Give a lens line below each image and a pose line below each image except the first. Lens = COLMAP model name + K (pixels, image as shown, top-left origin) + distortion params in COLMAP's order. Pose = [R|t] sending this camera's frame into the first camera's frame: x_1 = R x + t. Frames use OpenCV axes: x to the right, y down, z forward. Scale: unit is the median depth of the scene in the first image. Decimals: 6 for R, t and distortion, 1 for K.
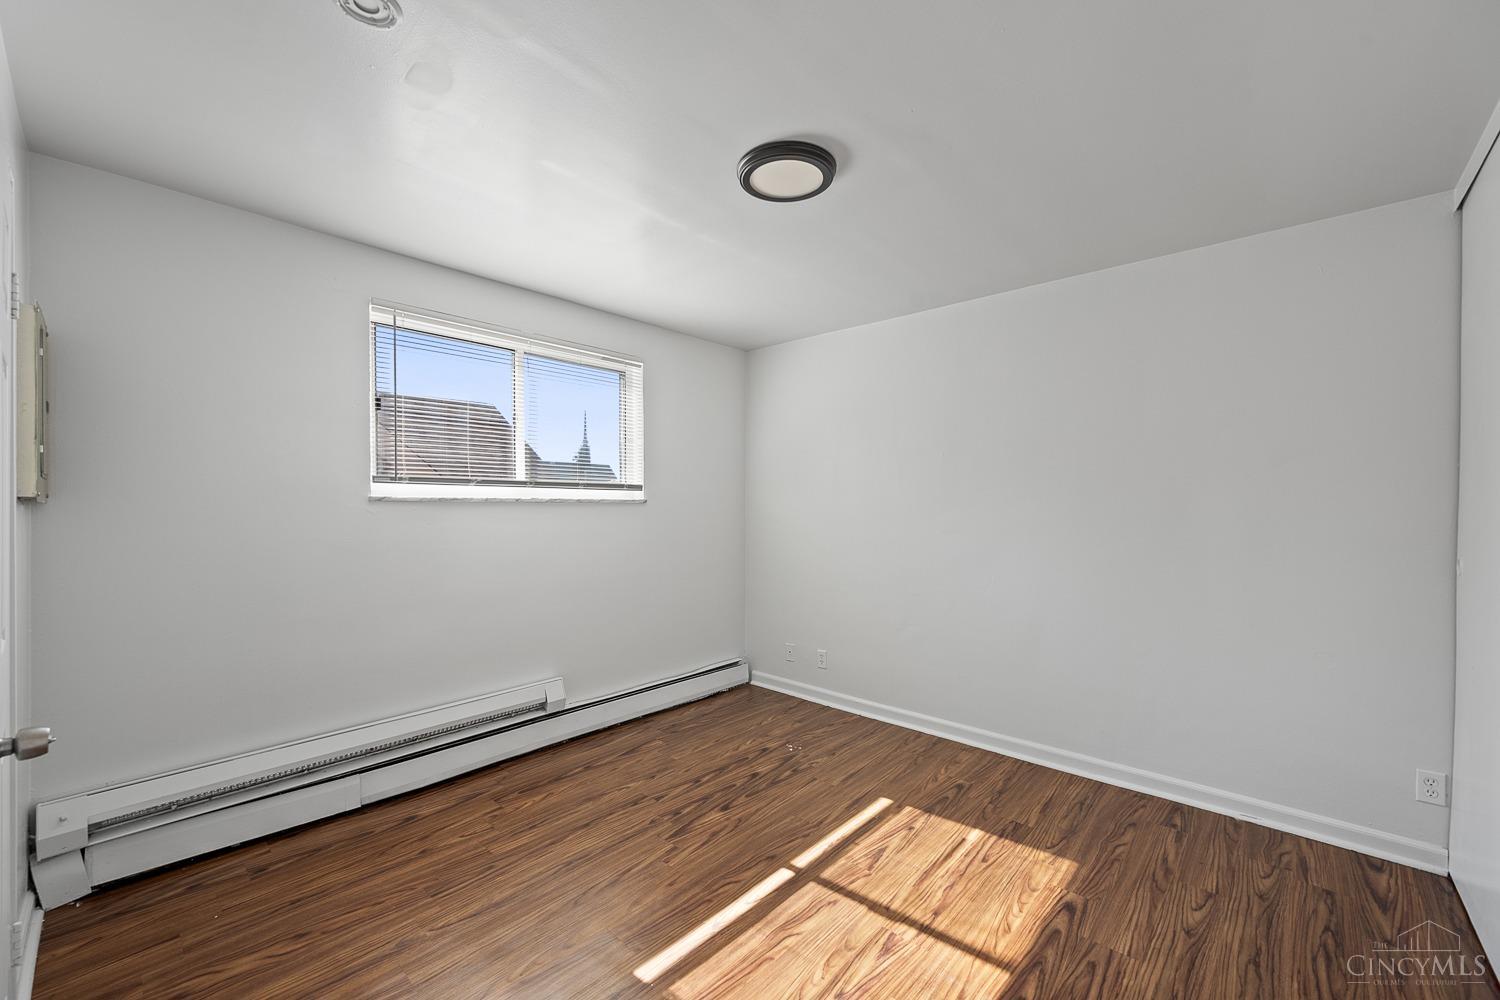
lens RADIAL K [[592.0, 0, 747.0], [0, 592.0, 507.5], [0, 0, 1]] dist [0.000343, 0.000096]
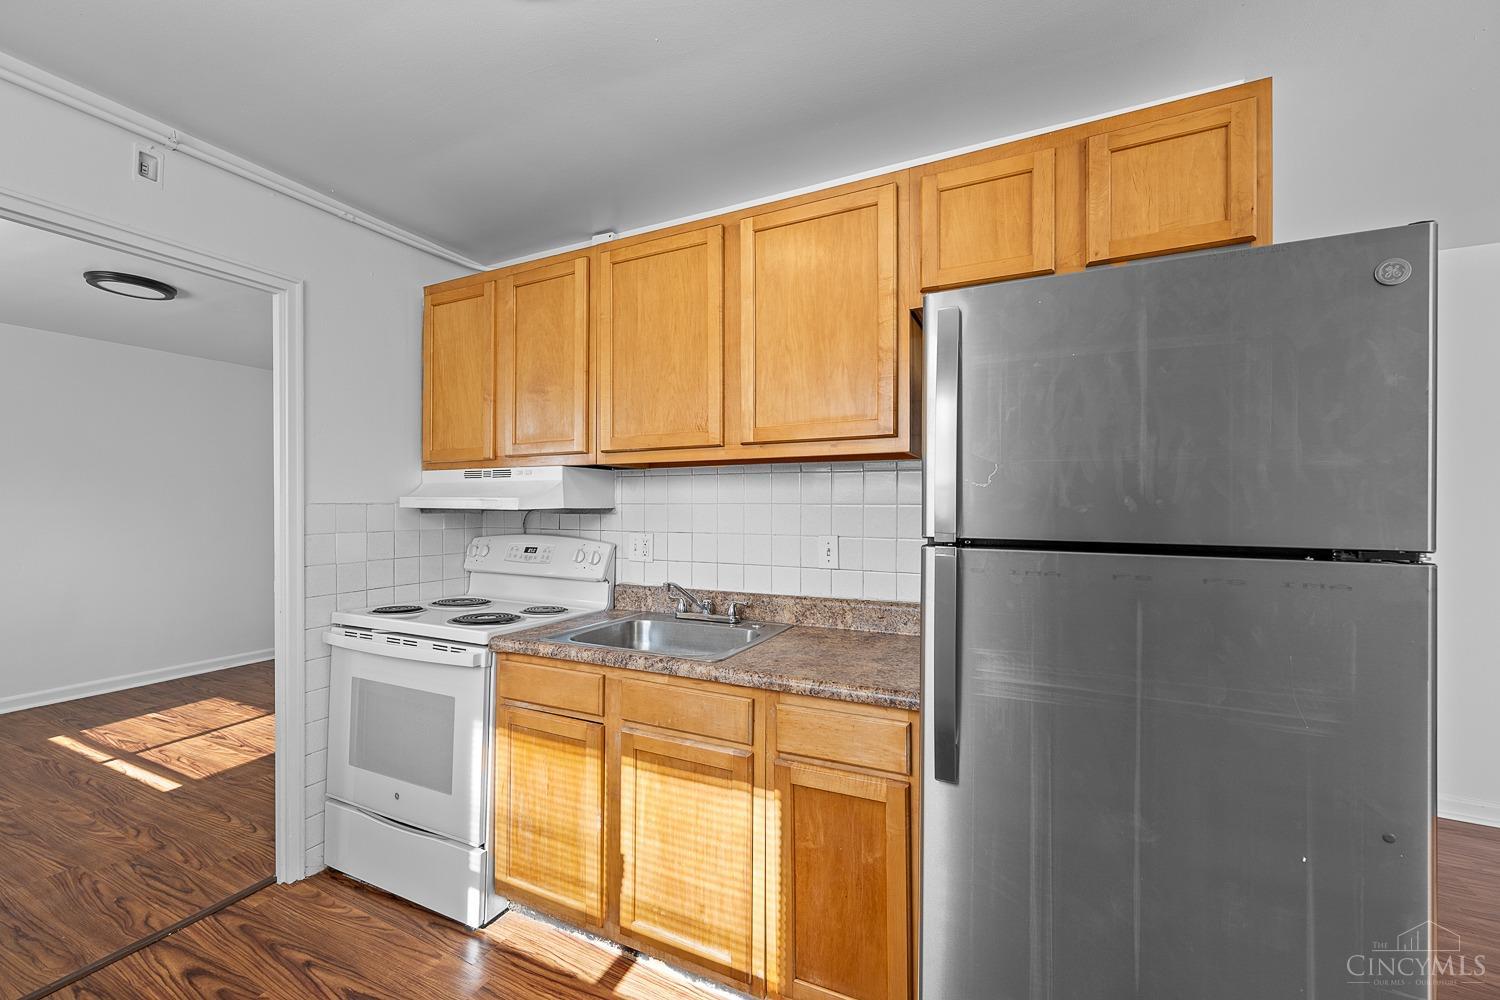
lens RADIAL K [[607.8, 0, 750.0], [0, 607.8, 500.0], [0, 0, 1]] dist [-0.001034, 0.000580]
pose [[-0.286305, 0.001428, 0.958137, -1.410124], [-0.001966, 0.999996, -0.002078, -0.005744], [-0.958136, -0.002478, -0.286301, -0.038693]]
